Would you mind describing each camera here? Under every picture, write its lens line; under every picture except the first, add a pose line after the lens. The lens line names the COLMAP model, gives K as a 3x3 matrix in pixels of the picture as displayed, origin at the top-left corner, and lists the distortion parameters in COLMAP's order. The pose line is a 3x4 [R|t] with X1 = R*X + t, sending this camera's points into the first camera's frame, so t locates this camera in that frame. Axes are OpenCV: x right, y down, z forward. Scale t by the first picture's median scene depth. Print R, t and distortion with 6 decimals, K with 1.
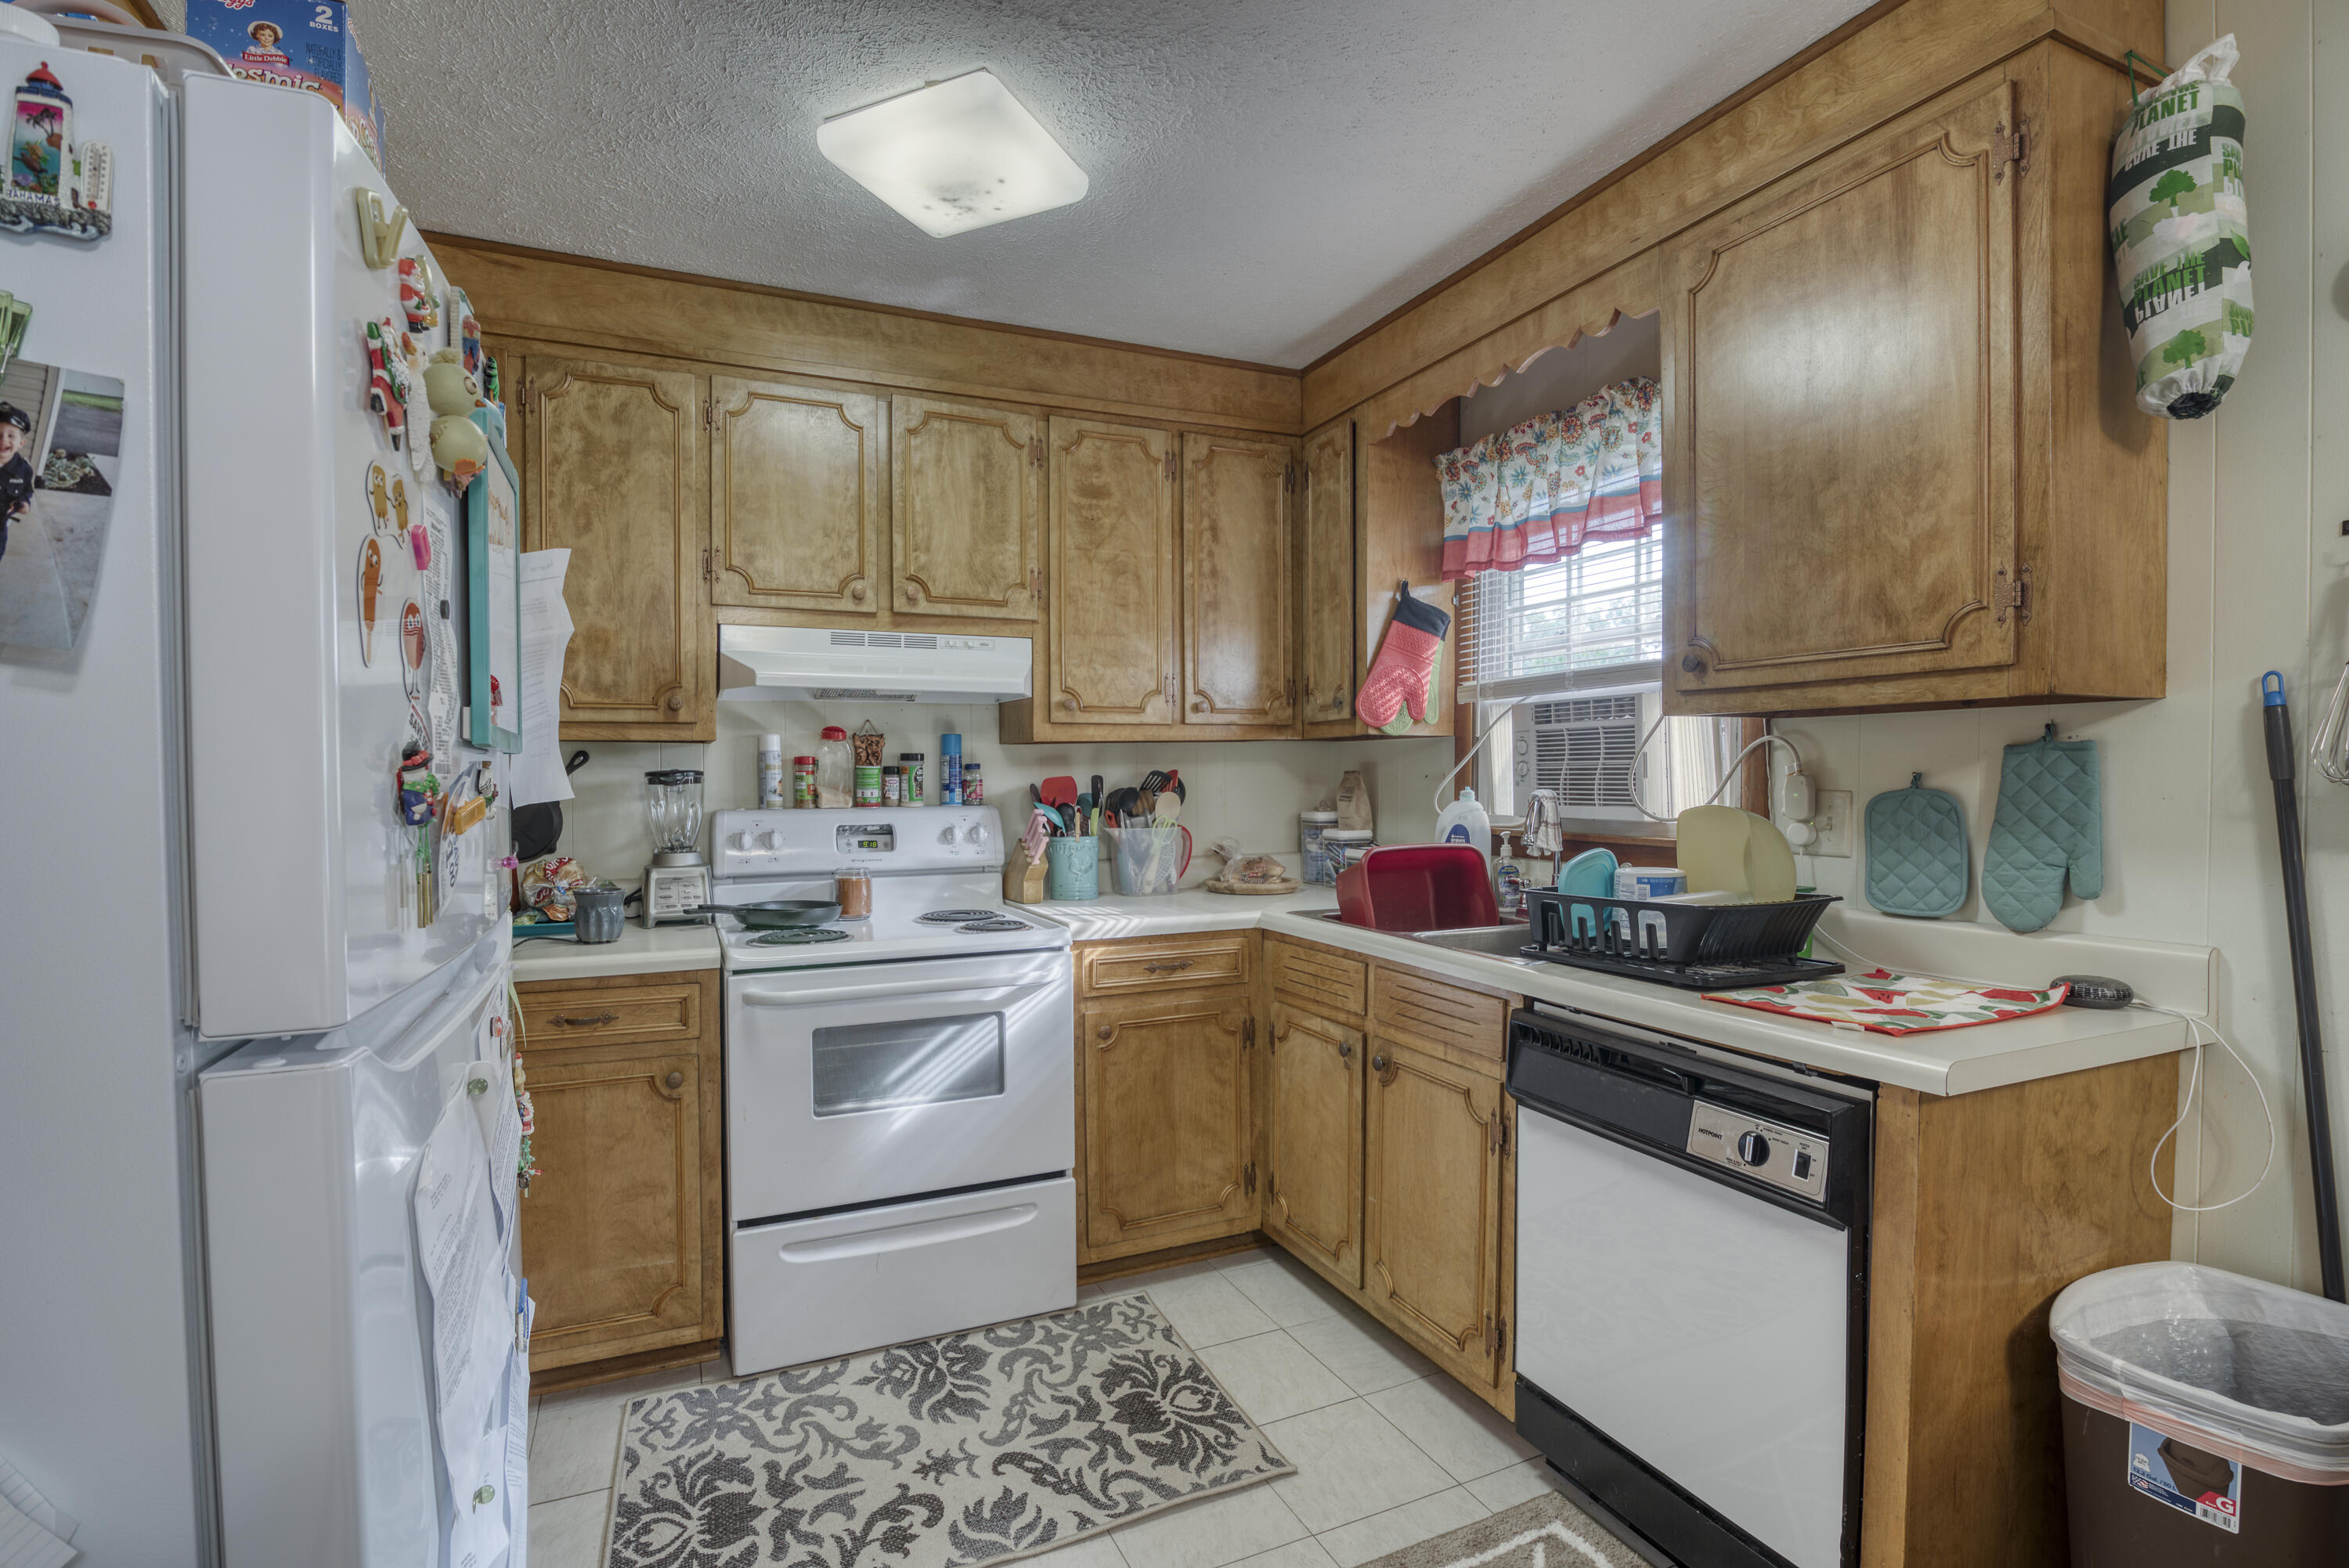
lens RADIAL K [[1080.0, 0, 1097.0], [0, 1080.0, 793.1], [0, 0, 1]] dist [-0.020625, 0.001060]
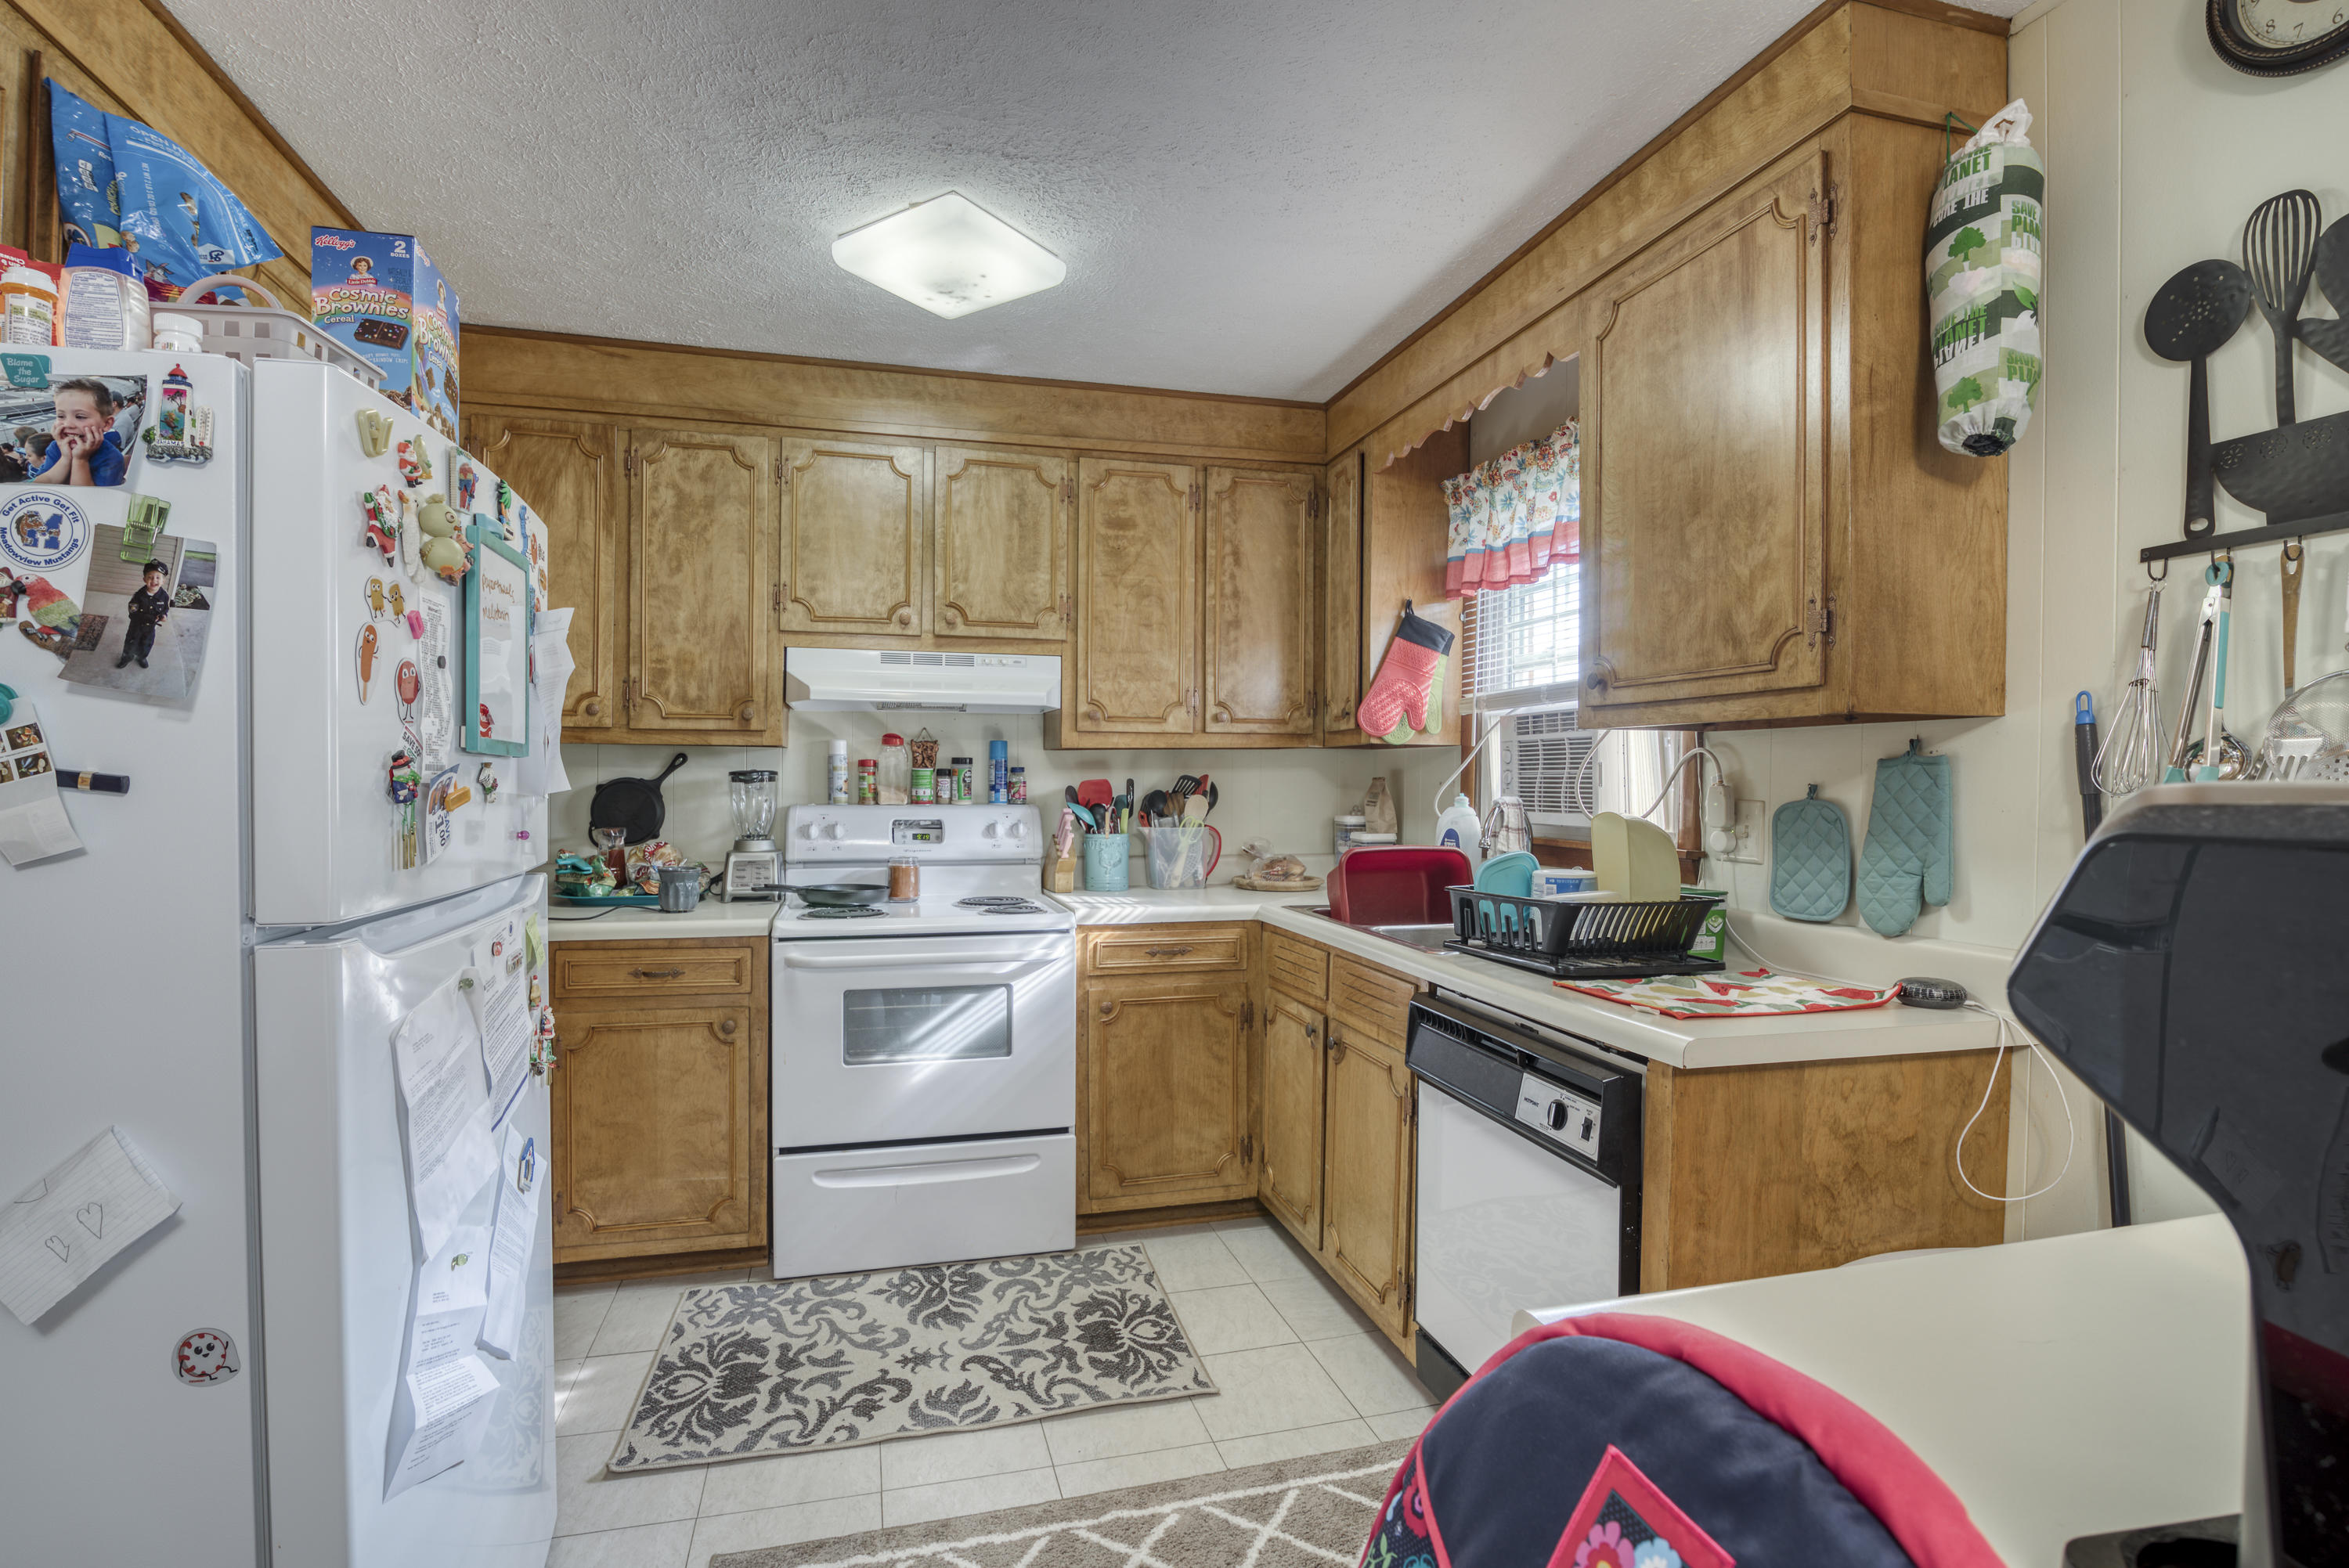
lens RADIAL K [[1080.0, 0, 1107.7], [0, 1080.0, 788.9], [0, 0, 1]] dist [-0.020625, 0.001060]
pose [[0.988065, 0.012792, -0.153502, 0.191134], [-0.013917, 0.999884, -0.006257, 0.001217], [0.153405, 0.008319, 0.988128, -0.119488]]
